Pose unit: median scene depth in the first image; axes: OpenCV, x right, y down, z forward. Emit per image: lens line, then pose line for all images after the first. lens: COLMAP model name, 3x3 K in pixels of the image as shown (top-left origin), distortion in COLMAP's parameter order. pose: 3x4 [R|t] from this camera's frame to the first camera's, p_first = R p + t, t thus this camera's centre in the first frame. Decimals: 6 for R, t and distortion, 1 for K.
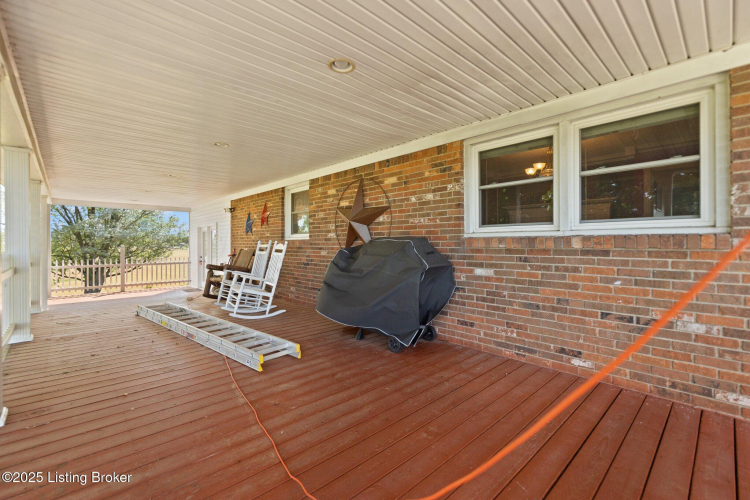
lens RADIAL K [[333.3, 0, 374.3], [0, 333.3, 243.8], [0, 0, 1]] dist [0.000484, -0.000093]
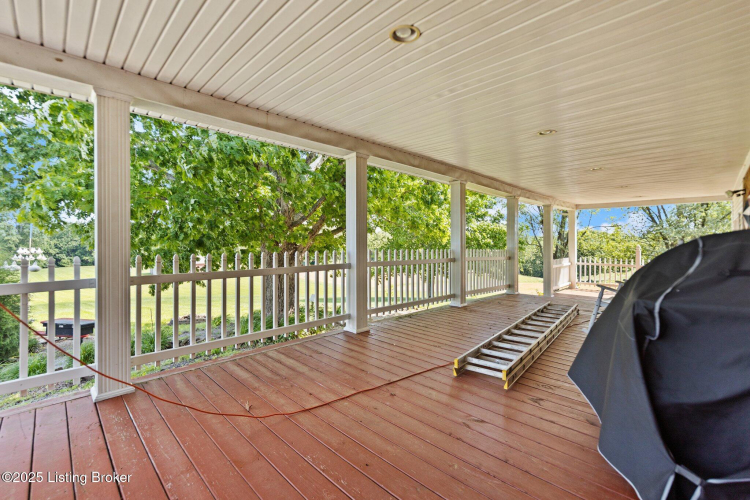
lens RADIAL K [[333.3, 0, 373.9], [0, 333.3, 246.3], [0, 0, 1]] dist [0.000484, -0.000093]
pose [[0.014072, 0.012494, -0.999823, 0.741801], [-0.003495, 0.999916, 0.012446, -0.004683], [0.999895, 0.003319, 0.014114, 0.897984]]
